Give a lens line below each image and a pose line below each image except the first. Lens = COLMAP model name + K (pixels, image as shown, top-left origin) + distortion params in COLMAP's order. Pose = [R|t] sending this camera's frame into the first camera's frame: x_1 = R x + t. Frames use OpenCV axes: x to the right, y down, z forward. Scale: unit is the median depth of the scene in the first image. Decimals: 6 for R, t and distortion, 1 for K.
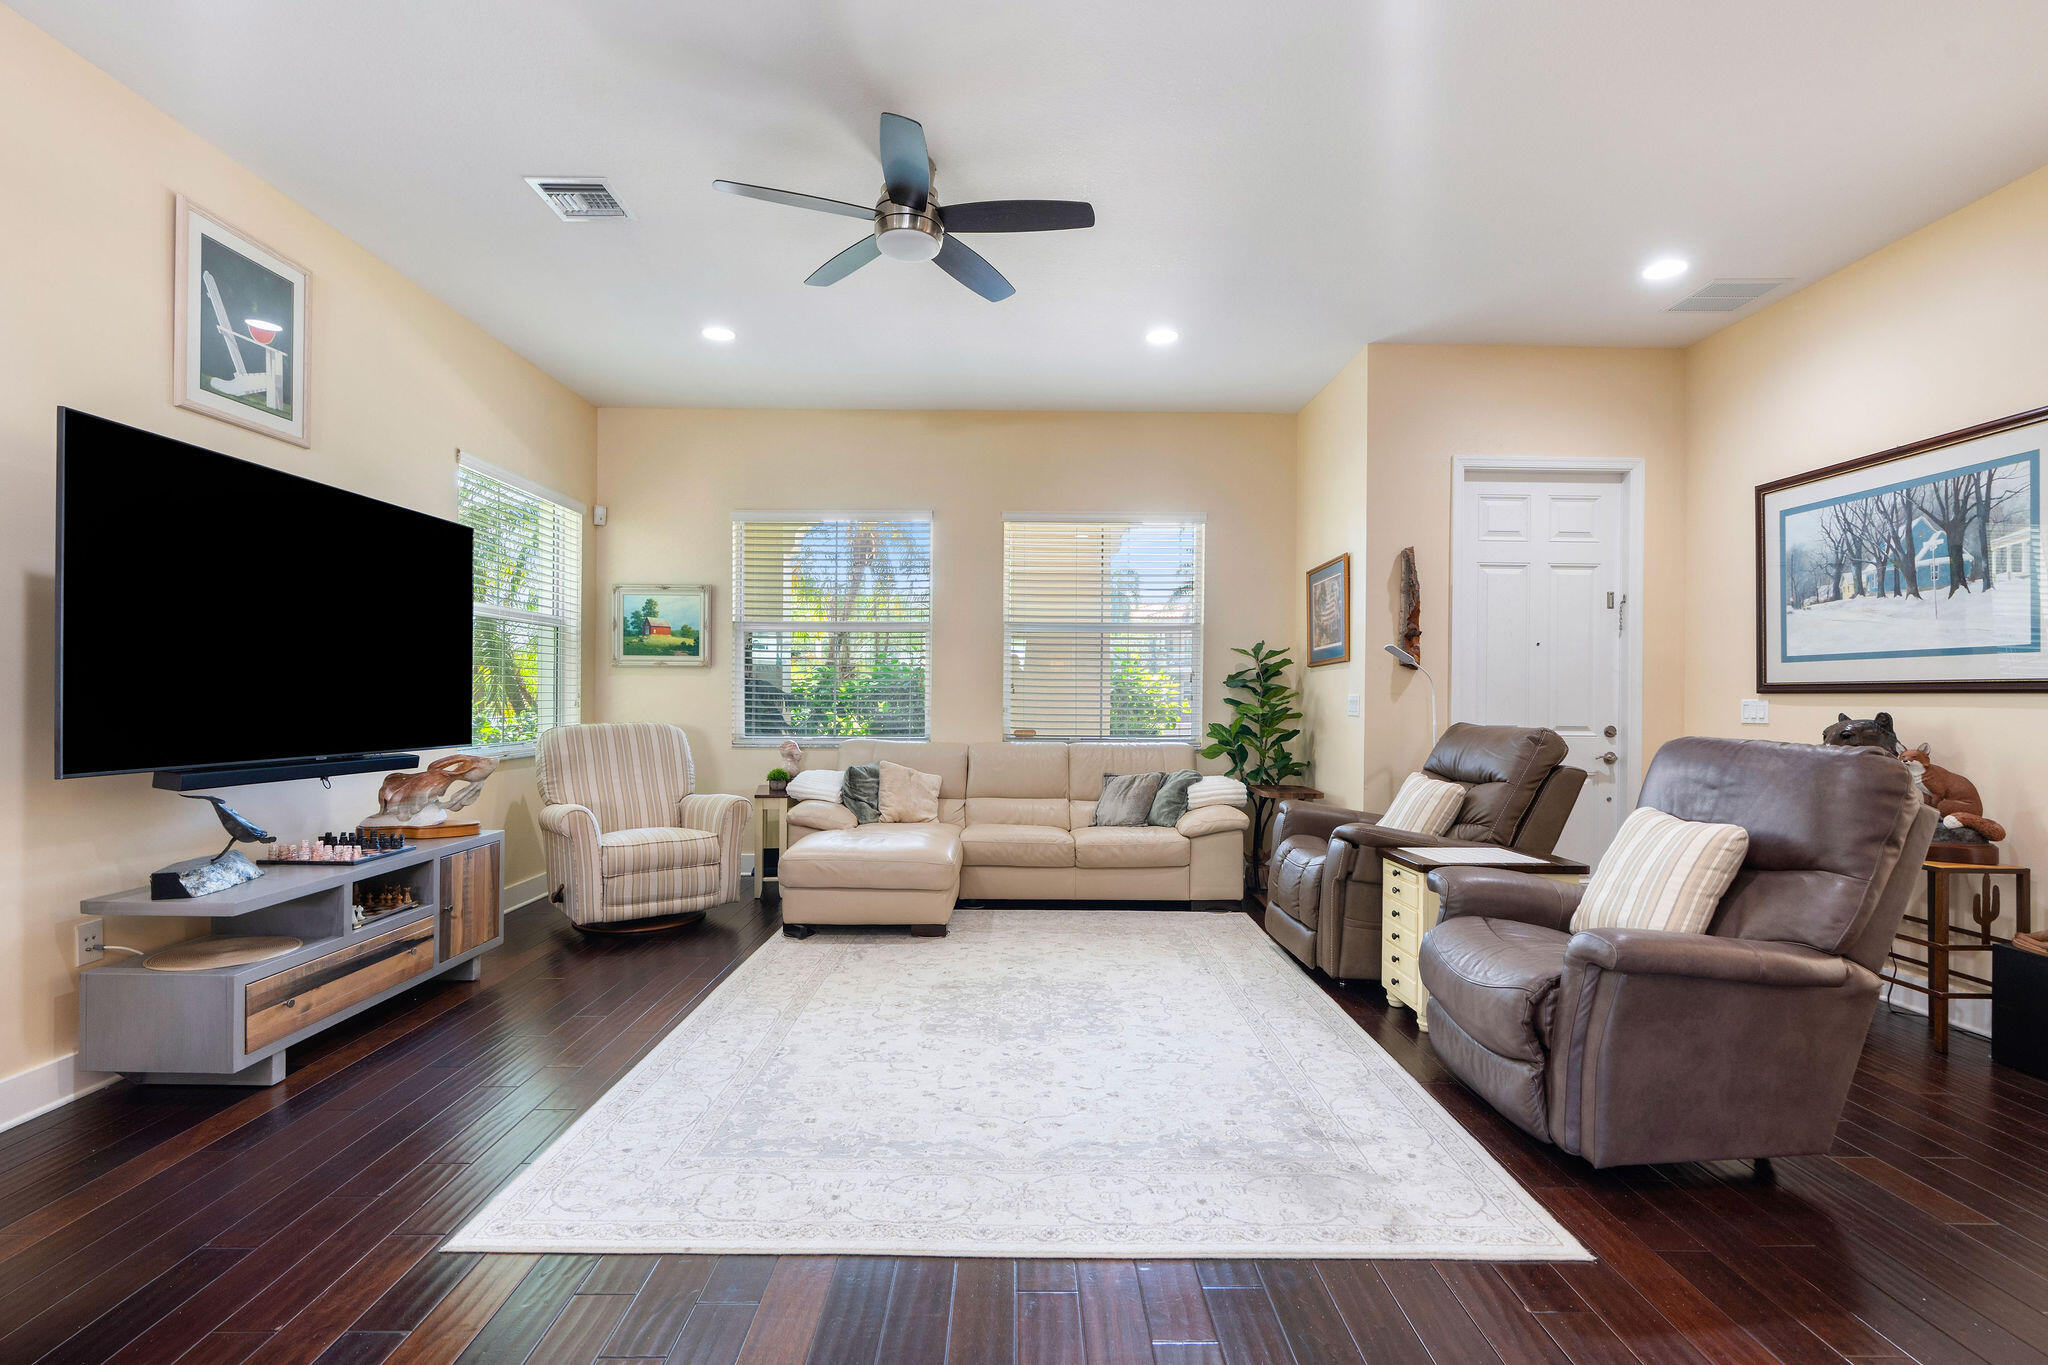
lens RADIAL K [[922.4, 0, 1023.7], [0, 922.4, 697.0], [0, 0, 1]] dist [-0.008160, 0.002805]
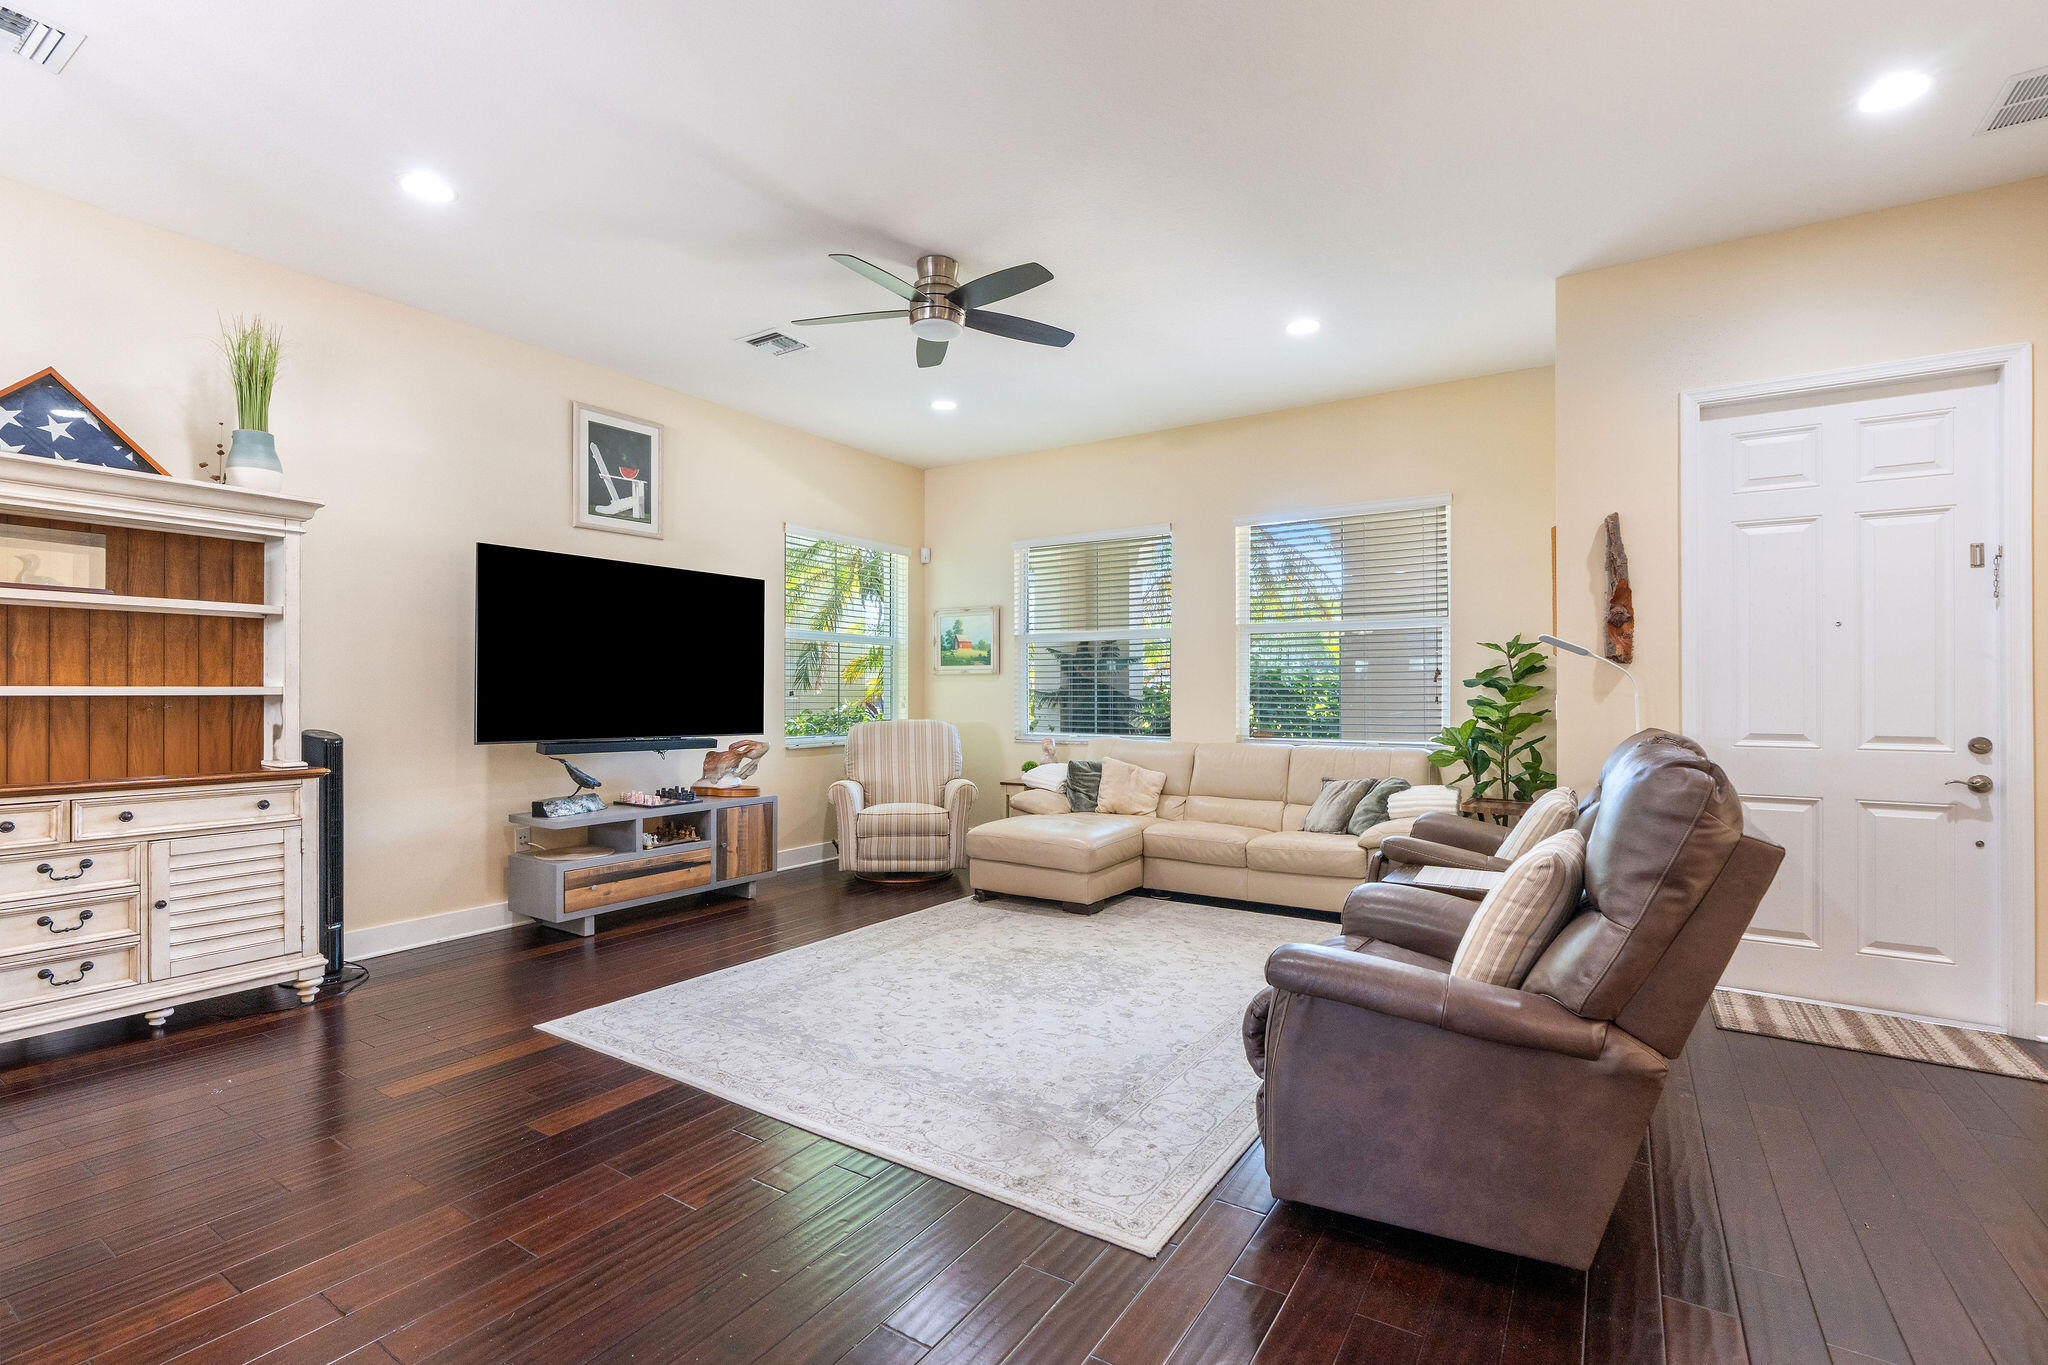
lens RADIAL K [[922.4, 0, 1026.9], [0, 922.4, 687.9], [0, 0, 1]] dist [-0.008160, 0.002805]
pose [[0.835041, -0.009986, -0.550097, 0.512228], [0.002564, 0.999895, -0.014259, 0.002960], [0.550182, 0.010496, 0.834979, 0.038541]]
